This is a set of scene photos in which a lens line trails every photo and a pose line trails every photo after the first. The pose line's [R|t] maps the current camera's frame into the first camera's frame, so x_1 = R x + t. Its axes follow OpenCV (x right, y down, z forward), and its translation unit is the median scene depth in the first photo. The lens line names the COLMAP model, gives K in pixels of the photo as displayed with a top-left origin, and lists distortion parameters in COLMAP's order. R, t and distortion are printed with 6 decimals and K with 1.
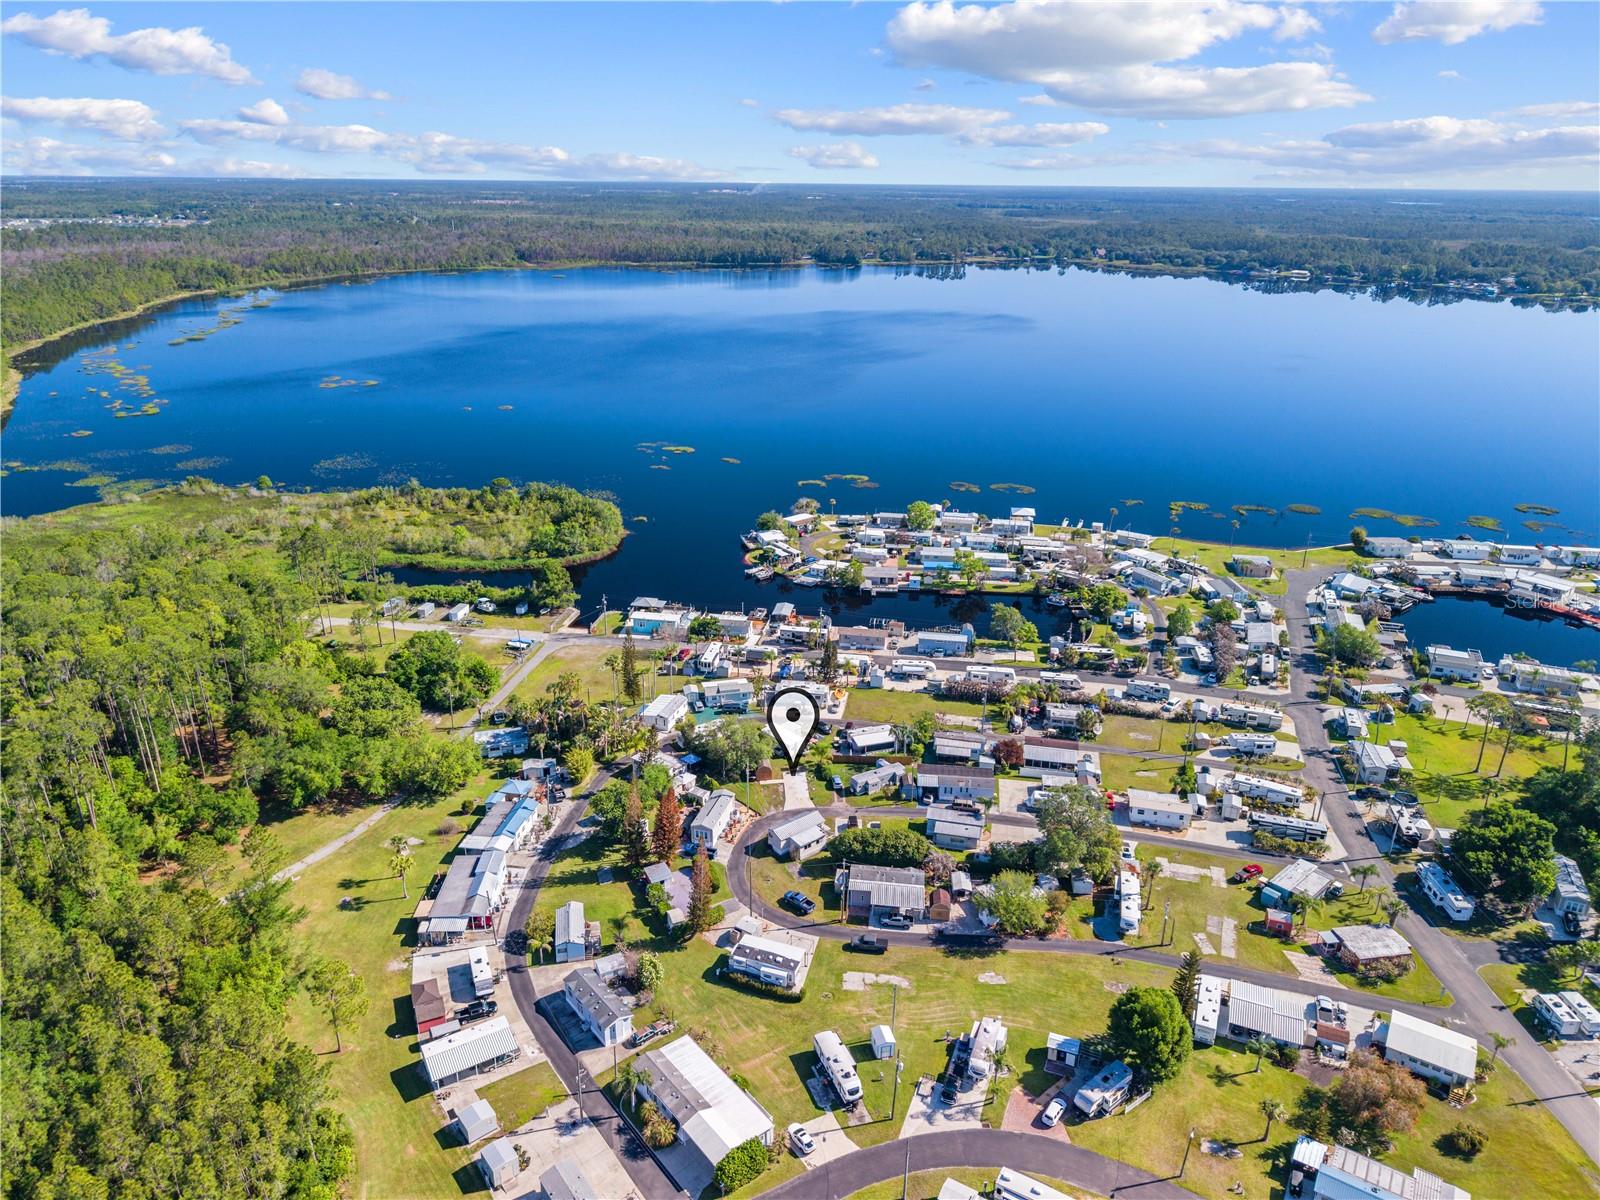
lens RADIAL K [[1050.0, 0, 800.0], [0, 1050.0, 600.0], [0, 0, 1]] dist [0.178897, -0.344892]
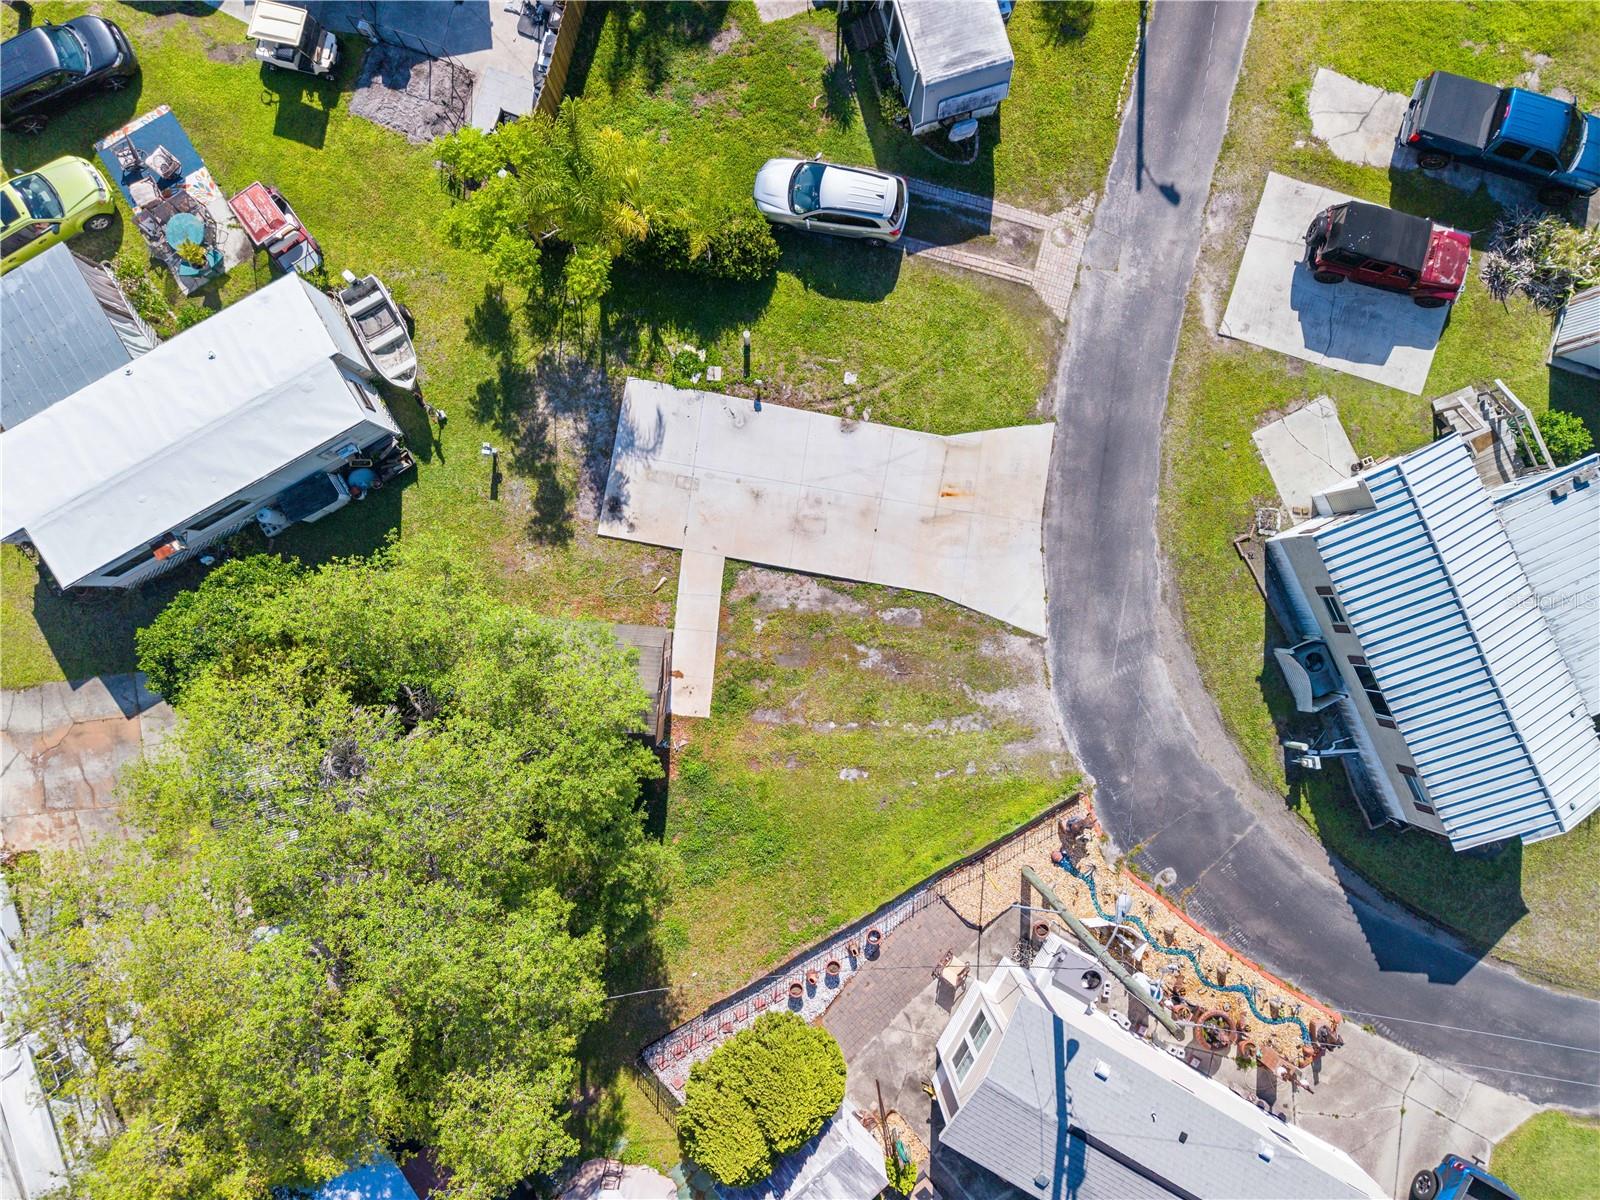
lens RADIAL K [[1068.8, 0, 798.4], [0, 1068.8, 597.6], [0, 0, 1]] dist [0.024990, -0.022809]
pose [[0.247089, -0.968991, 0.001623, -0.014605], [0.338882, 0.087982, 0.936706, 0.031443], [-0.907803, -0.230900, 0.350113, 0.750977]]
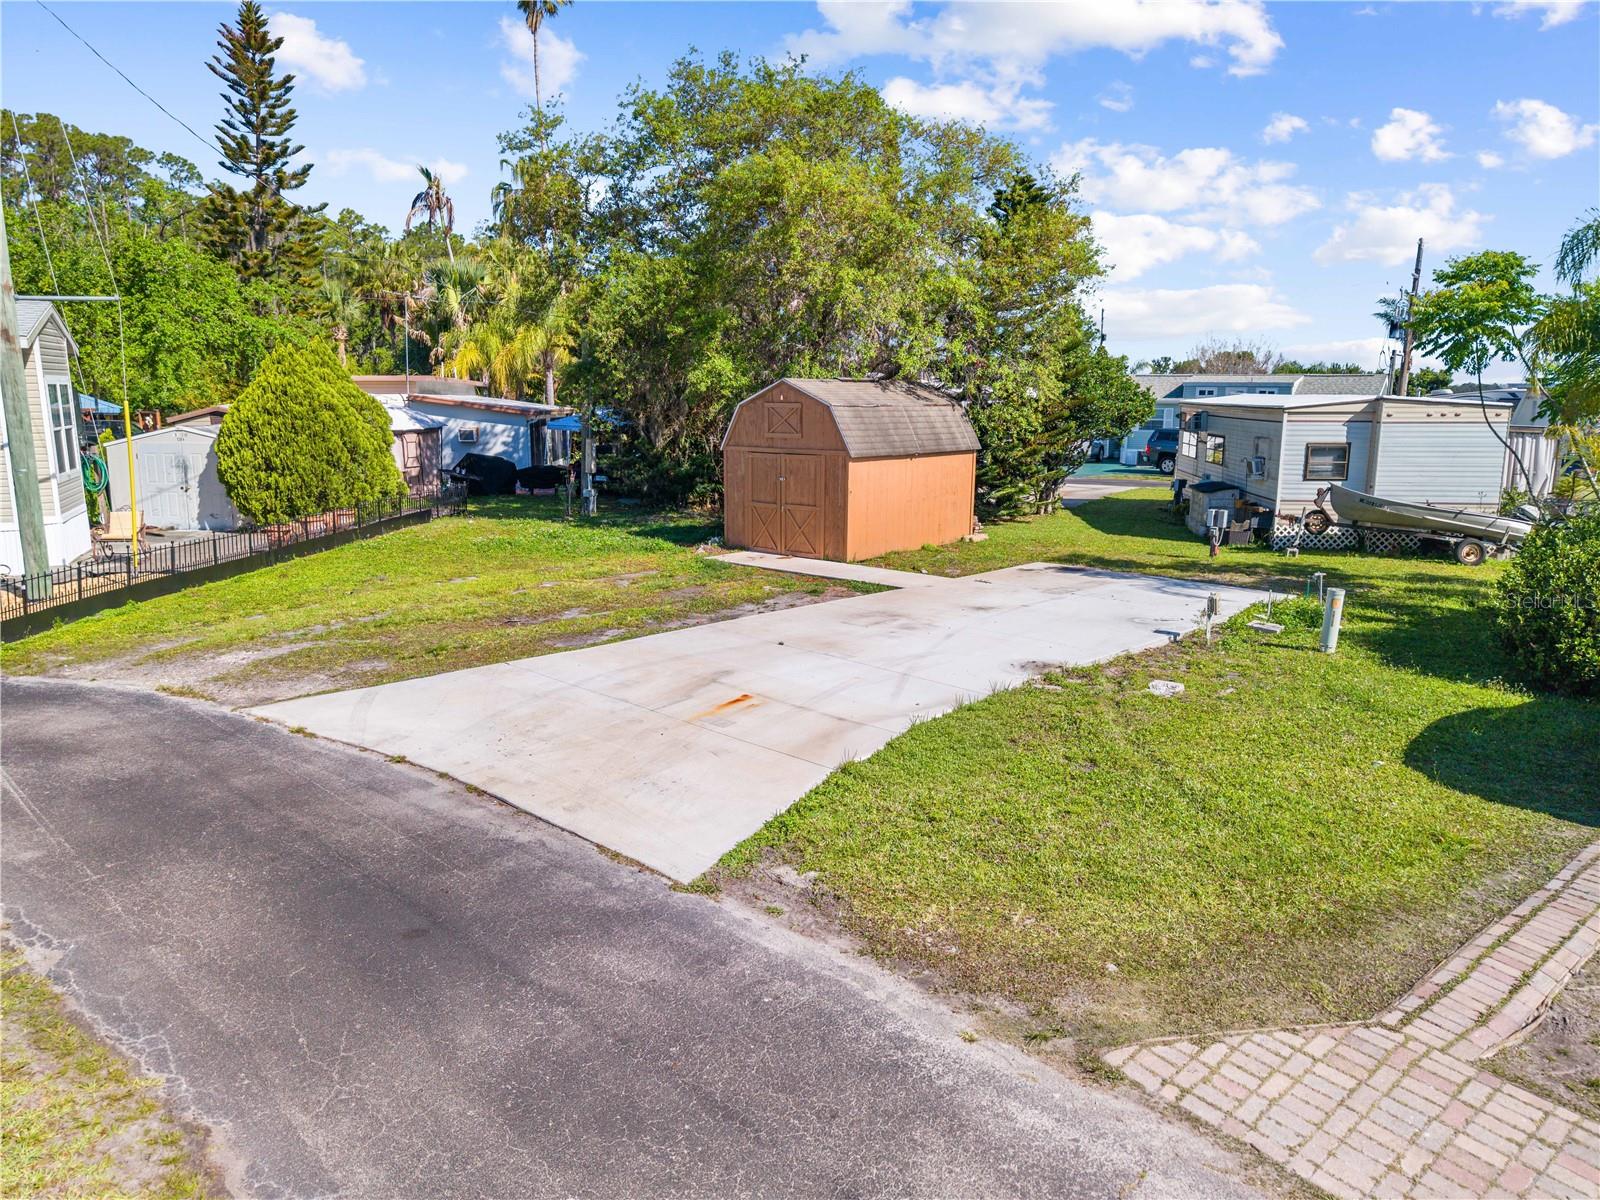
lens RADIAL K [[1059.3, 0, 797.4], [0, 1059.3, 601.6], [0, 0, 1]] dist [0.064879, -0.081466]
pose [[0.641410, 0.139946, -0.754326, 0.032703], [-0.282213, 0.957323, -0.062361, 0.145273], [0.713407, 0.252880, 0.653531, 0.753883]]
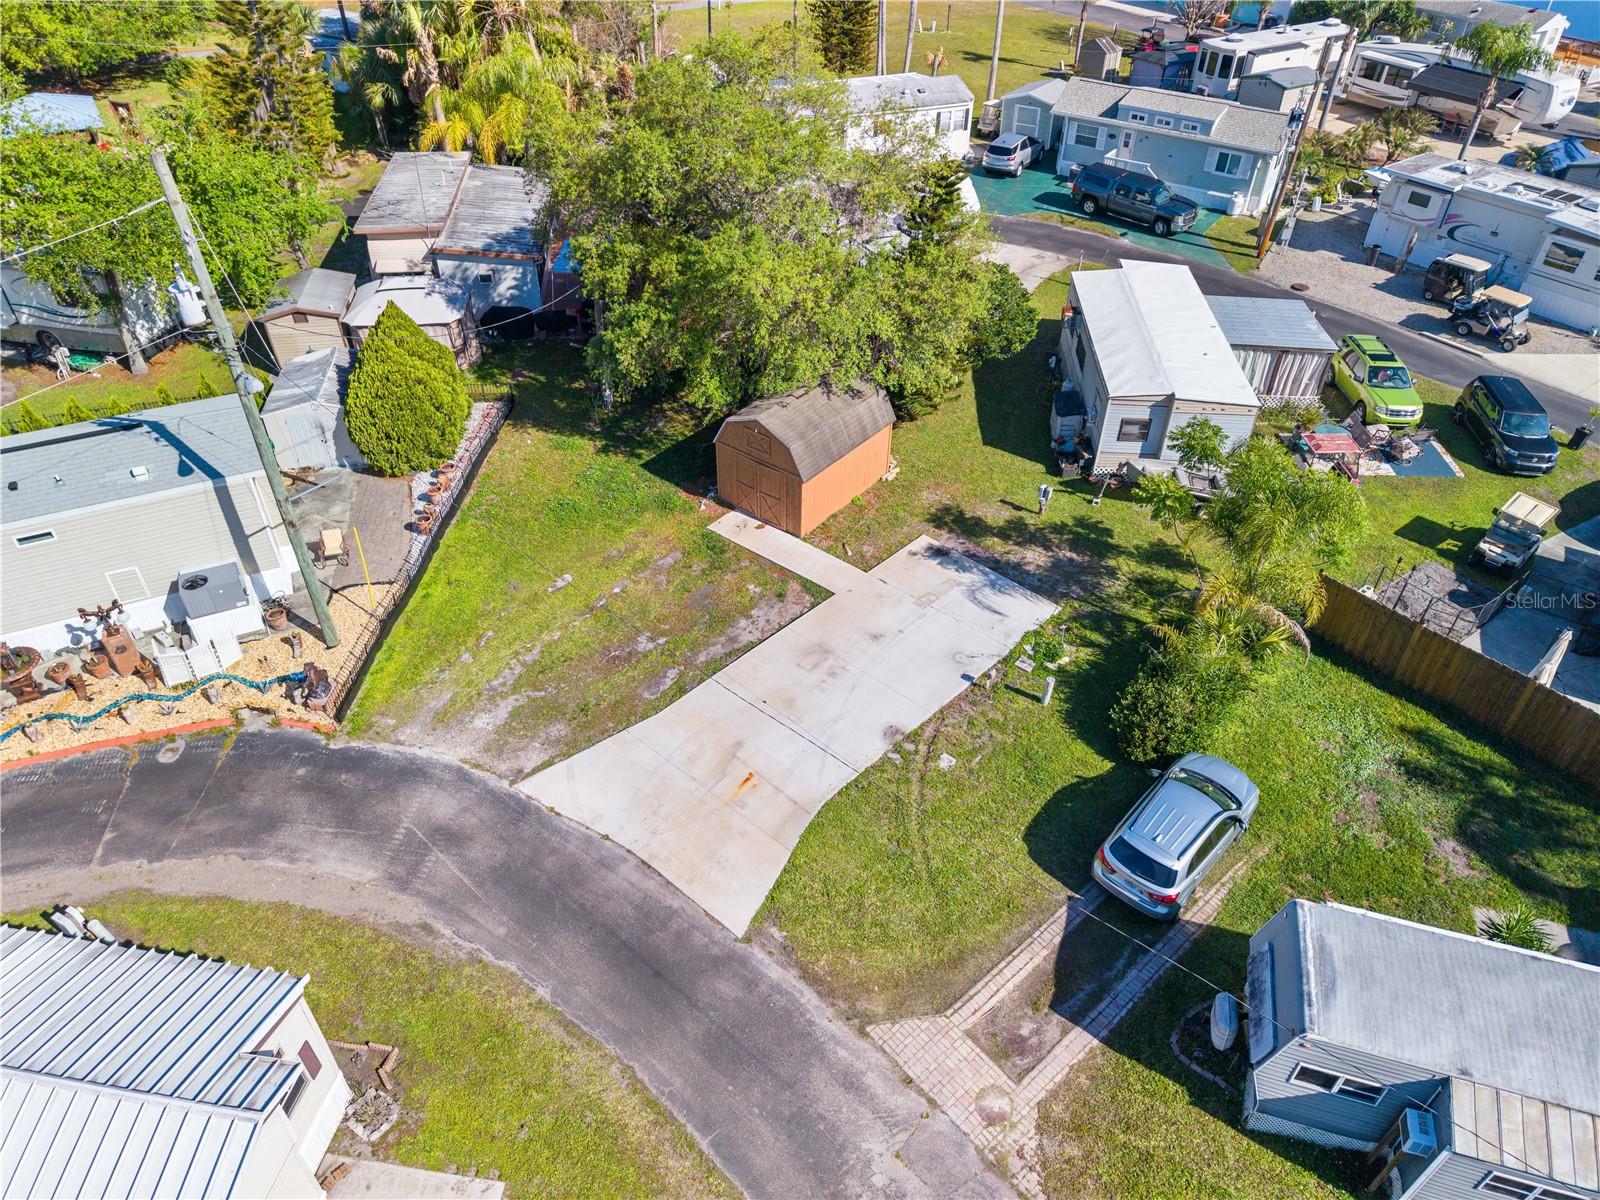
lens RADIAL K [[1068.8, 0, 798.4], [0, 1068.8, 597.6], [0, 0, 1]] dist [0.024990, -0.022809]
pose [[0.668967, 0.468420, -0.577118, 0.047632], [-0.279363, 0.877958, 0.388775, 0.098137], [0.688795, -0.098852, 0.718185, 0.720853]]
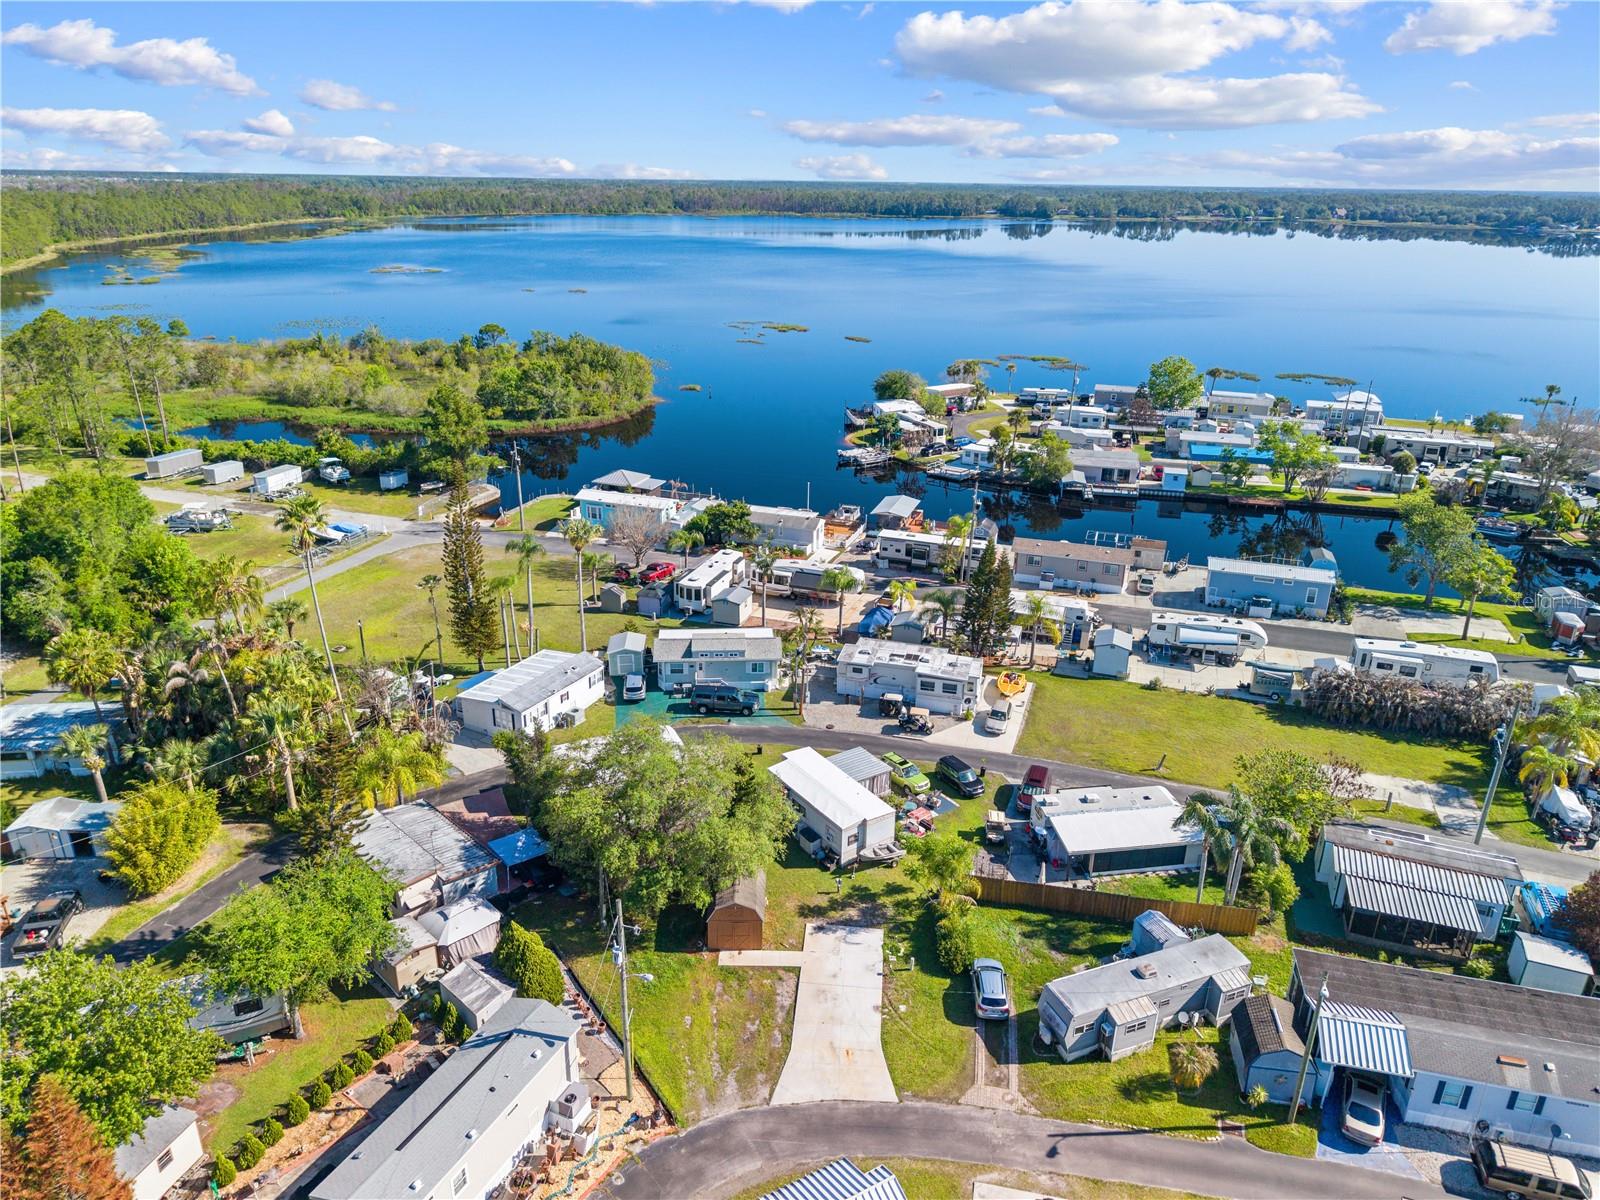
lens RADIAL K [[1068.8, 0, 798.4], [0, 1068.8, 597.6], [0, 0, 1]] dist [0.024990, -0.022809]
pose [[0.986652, 0.063798, -0.149826, 0.017034], [-0.064571, 0.997913, -0.000292, 0.059029], [0.149494, 0.009962, 0.988712, 0.570586]]
